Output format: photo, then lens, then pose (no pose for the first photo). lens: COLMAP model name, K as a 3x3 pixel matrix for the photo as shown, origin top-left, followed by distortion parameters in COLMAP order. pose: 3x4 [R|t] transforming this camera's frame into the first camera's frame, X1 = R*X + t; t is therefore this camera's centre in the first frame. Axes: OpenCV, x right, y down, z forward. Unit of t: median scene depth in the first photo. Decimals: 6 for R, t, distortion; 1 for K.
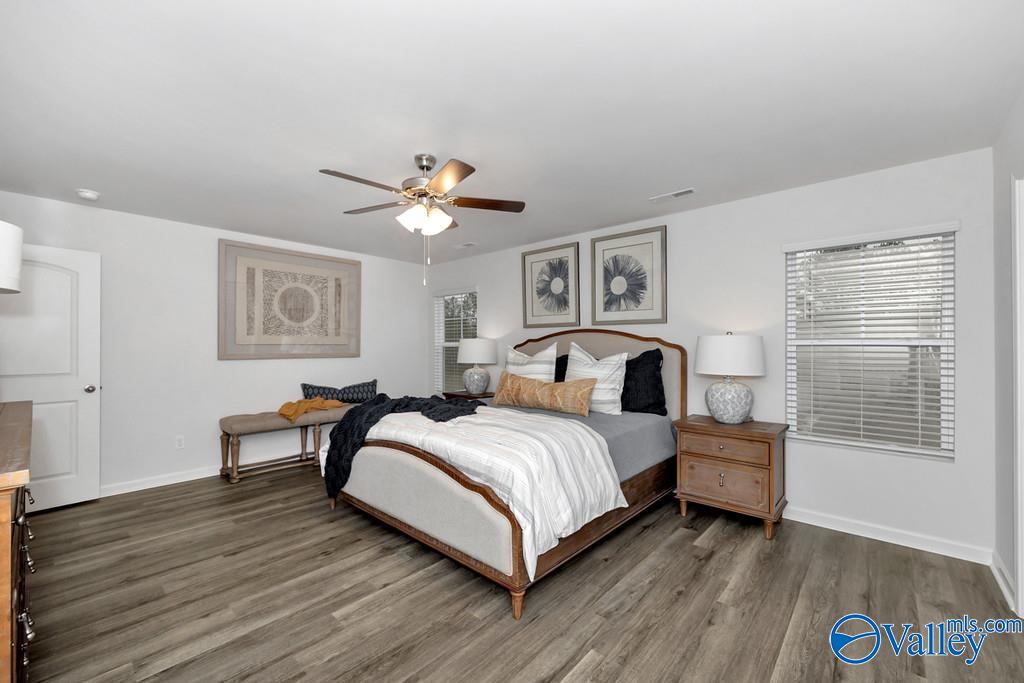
lens RADIAL K [[421.0, 0, 503.5], [0, 421.0, 333.5], [0, 0, 1]] dist [-0.002628, -0.000113]
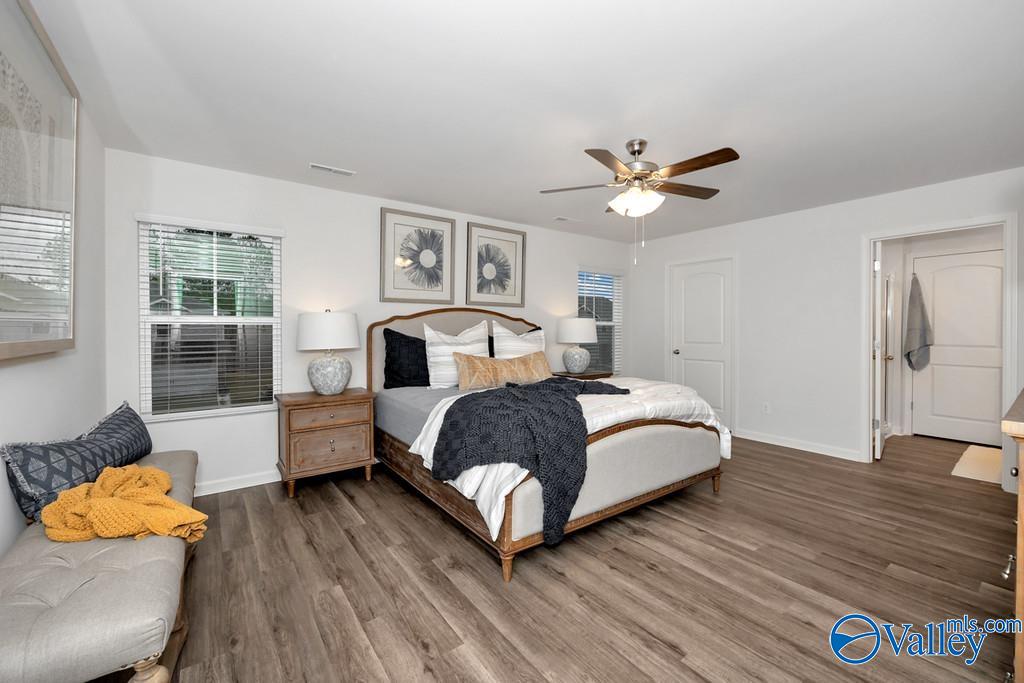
lens RADIAL K [[421.0, 0, 503.5], [0, 421.0, 333.5], [0, 0, 1]] dist [-0.002628, -0.000113]
pose [[0.195410, -0.022302, 0.980468, -0.870820], [-0.038692, 0.998788, 0.030430, 0.018439], [-0.979958, -0.043882, 0.194311, 0.759900]]
